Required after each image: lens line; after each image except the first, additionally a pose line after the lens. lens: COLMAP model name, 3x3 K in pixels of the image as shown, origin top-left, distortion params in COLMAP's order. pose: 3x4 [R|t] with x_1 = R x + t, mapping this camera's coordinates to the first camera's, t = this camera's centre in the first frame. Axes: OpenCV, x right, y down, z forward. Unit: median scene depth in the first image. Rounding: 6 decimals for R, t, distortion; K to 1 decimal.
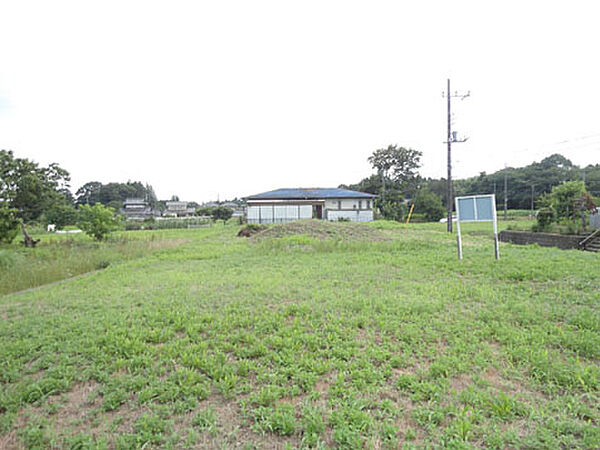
lens RADIAL K [[416.4, 0, 299.8], [0, 416.4, 227.9], [0, 0, 1]] dist [-0.011184, 0.000268]
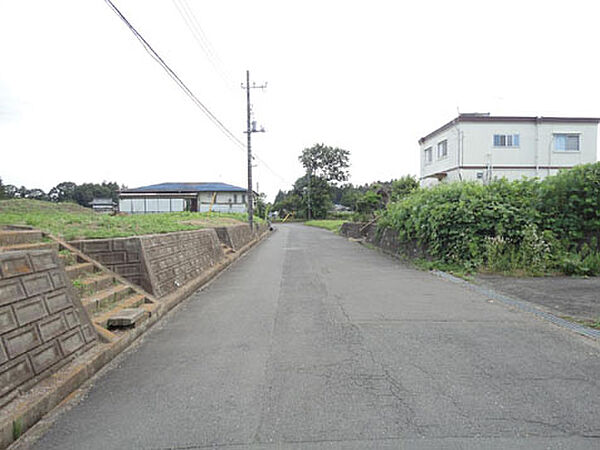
lens RADIAL K [[416.4, 0, 300.5], [0, 416.4, 220.9], [0, 0, 1]] dist [-0.011184, 0.000268]
pose [[0.999979, 0.006458, 0.000692, 0.303019], [-0.006438, 0.999630, -0.026446, 0.023909], [-0.000863, 0.026441, 0.999650, -0.009947]]
